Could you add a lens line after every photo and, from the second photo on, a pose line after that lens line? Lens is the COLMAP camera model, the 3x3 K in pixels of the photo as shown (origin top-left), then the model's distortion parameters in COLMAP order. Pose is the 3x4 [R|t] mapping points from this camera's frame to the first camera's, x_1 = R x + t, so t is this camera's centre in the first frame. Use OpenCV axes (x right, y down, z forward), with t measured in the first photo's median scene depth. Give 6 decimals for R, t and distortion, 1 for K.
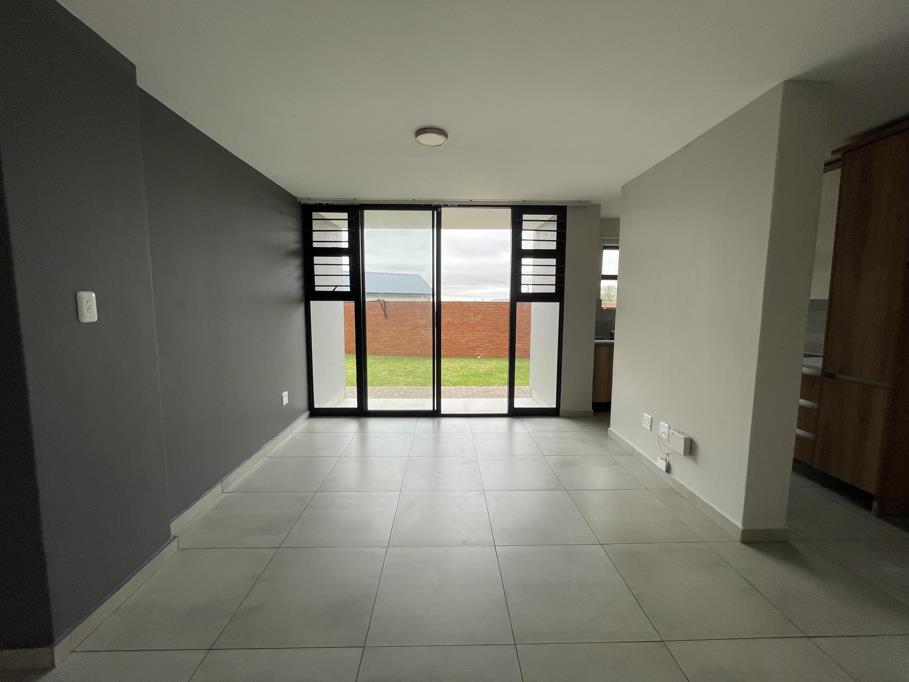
lens RADIAL K [[366.0, 0, 453.6], [0, 366.0, 342.8], [0, 0, 1]] dist [-0.002579, 0.000351]
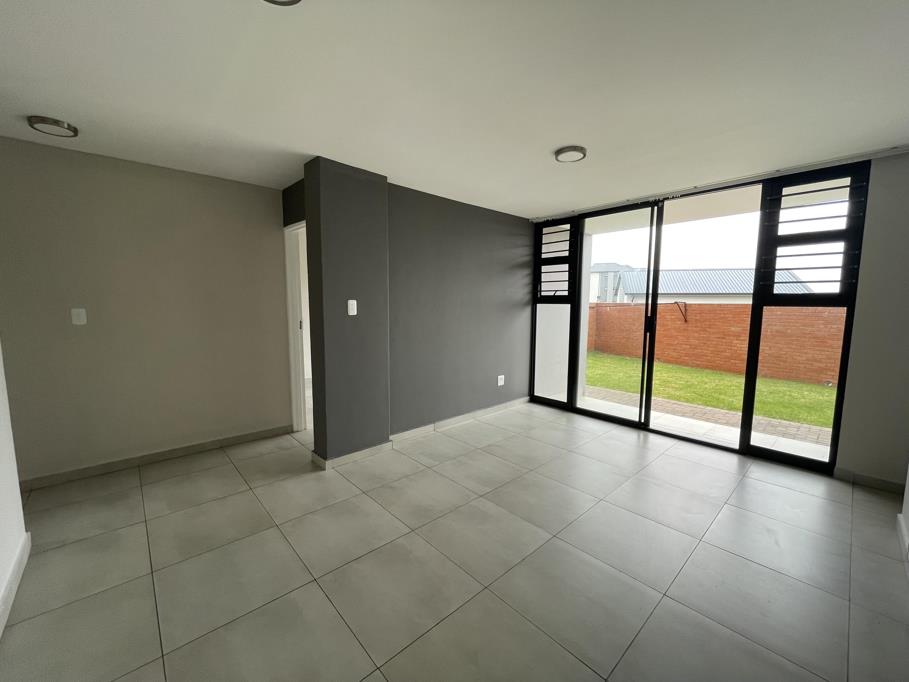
lens RADIAL K [[366.0, 0, 452.8], [0, 366.0, 340.1], [0, 0, 1]] dist [-0.002579, 0.000351]
pose [[0.657837, 0.076281, -0.749287, 0.322256], [-0.085404, 0.995996, 0.026417, -0.006324], [0.748302, 0.046614, 0.661718, 0.023456]]
